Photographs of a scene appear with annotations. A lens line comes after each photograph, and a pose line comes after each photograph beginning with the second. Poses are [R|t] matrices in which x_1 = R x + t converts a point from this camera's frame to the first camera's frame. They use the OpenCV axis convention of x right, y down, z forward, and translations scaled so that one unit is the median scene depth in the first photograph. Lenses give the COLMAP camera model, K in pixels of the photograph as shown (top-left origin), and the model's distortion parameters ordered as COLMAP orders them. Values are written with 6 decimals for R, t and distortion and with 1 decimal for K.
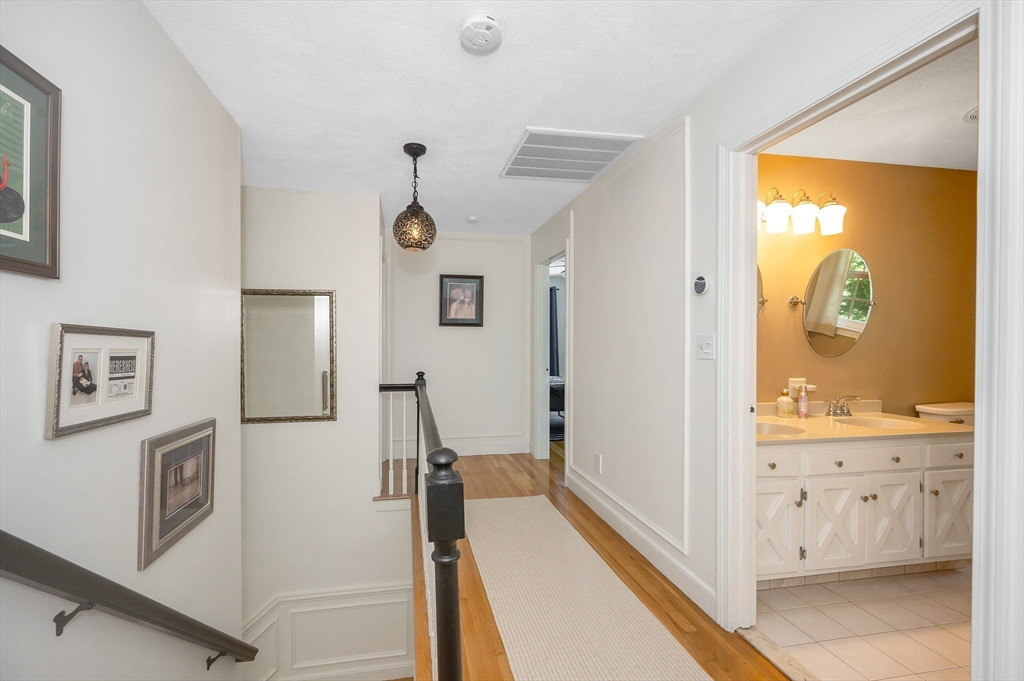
lens RADIAL K [[415.6, 0, 482.2], [0, 415.6, 342.1], [0, 0, 1]] dist [-0.000742, -0.000051]
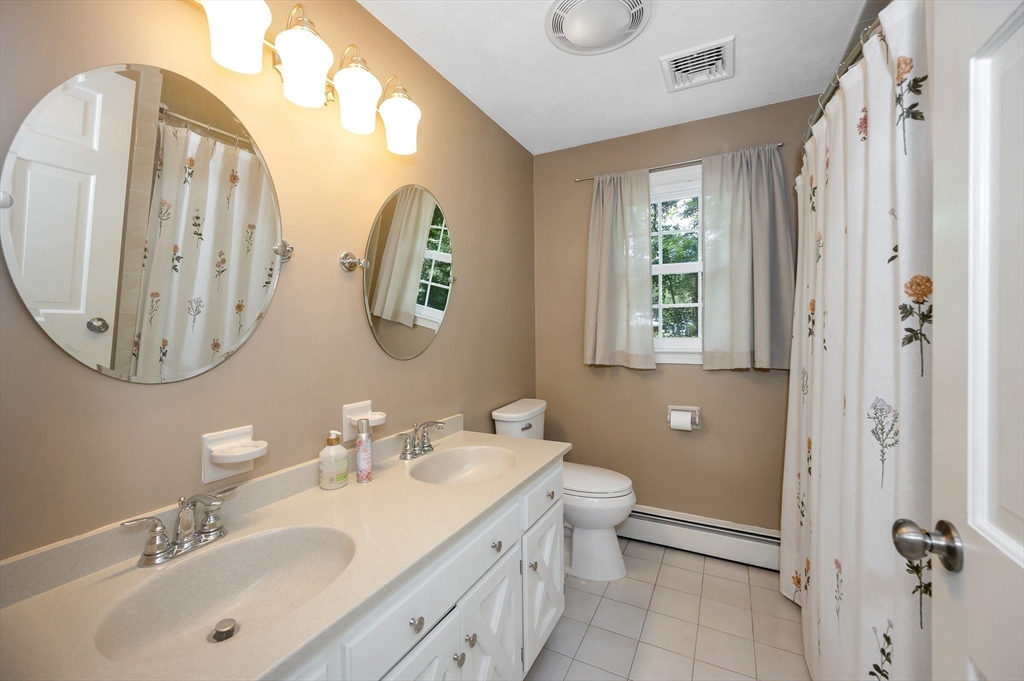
lens RADIAL K [[418.0, 0, 511.4], [0, 418.0, 337.7], [0, 0, 1]] dist [0.000190, -0.000686]
pose [[0.600677, -0.022322, 0.799180, 0.451330], [0.013204, 0.999751, 0.018000, -0.006959], [-0.799383, -0.000259, 0.600822, 0.516546]]
